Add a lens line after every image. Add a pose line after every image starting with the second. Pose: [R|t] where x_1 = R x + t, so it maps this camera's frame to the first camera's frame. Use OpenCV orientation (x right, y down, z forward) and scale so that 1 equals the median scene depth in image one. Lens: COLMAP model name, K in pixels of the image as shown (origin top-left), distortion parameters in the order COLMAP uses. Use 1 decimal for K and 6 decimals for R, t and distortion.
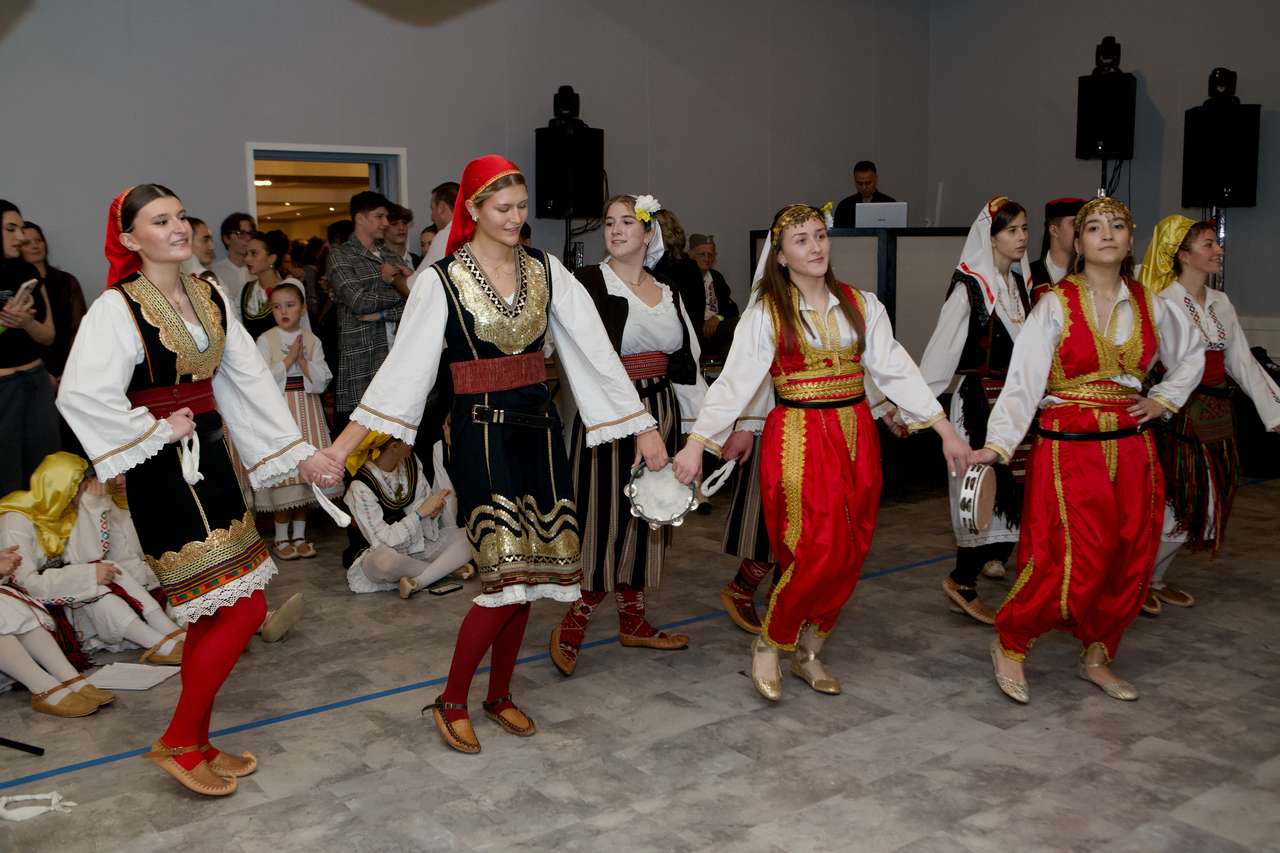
lens RADIAL K [[1155.9, 0, 656.1], [0, 1155.9, 398.4], [0, 0, 1]] dist [-0.017290, 0.062809]
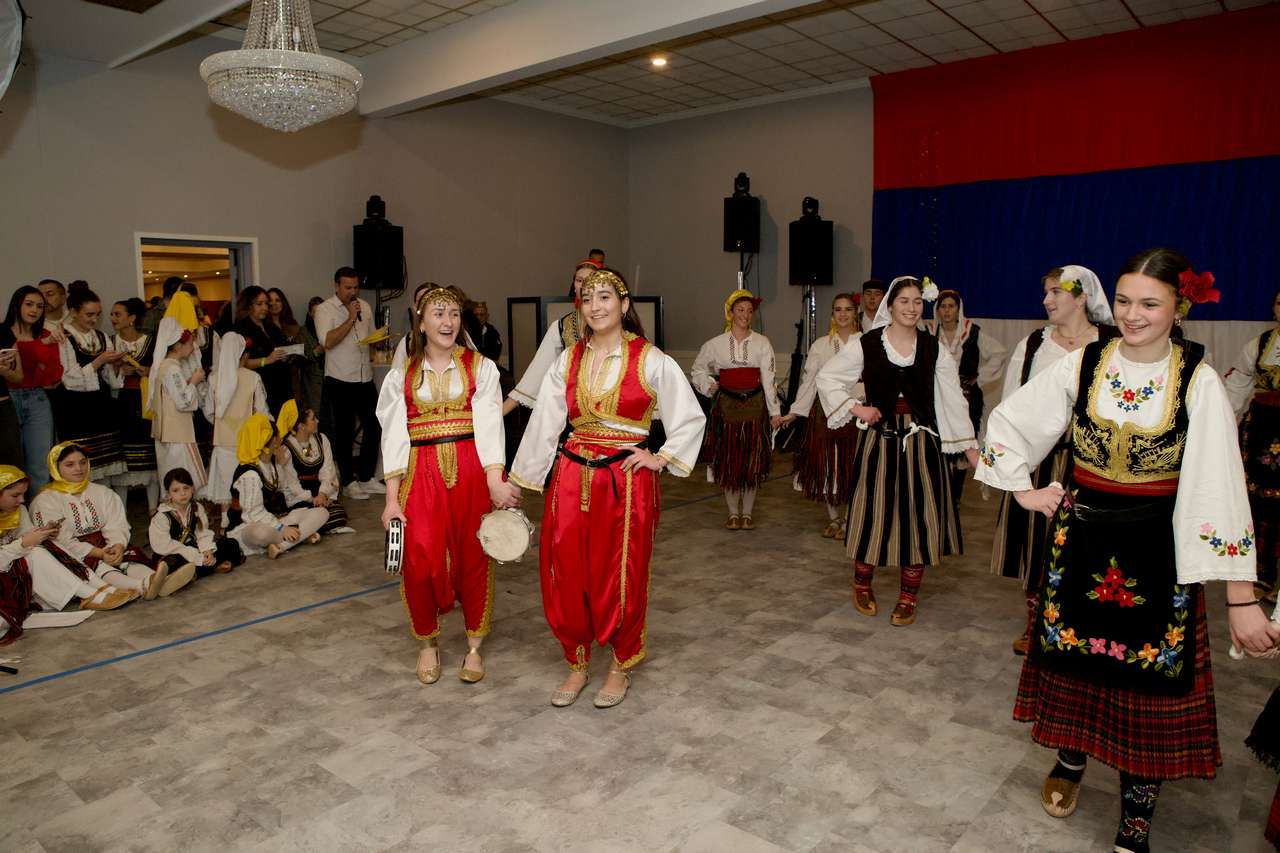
lens RADIAL K [[890.2, 0, 610.5], [0, 890.2, 410.4], [0, 0, 1]] dist [-0.065199, 0.052952]
pose [[0.980832, -0.019033, 0.193922, -0.019357], [0.020827, 0.999757, -0.007217, 0.008943], [-0.193738, 0.011117, 0.980990, -0.197131]]
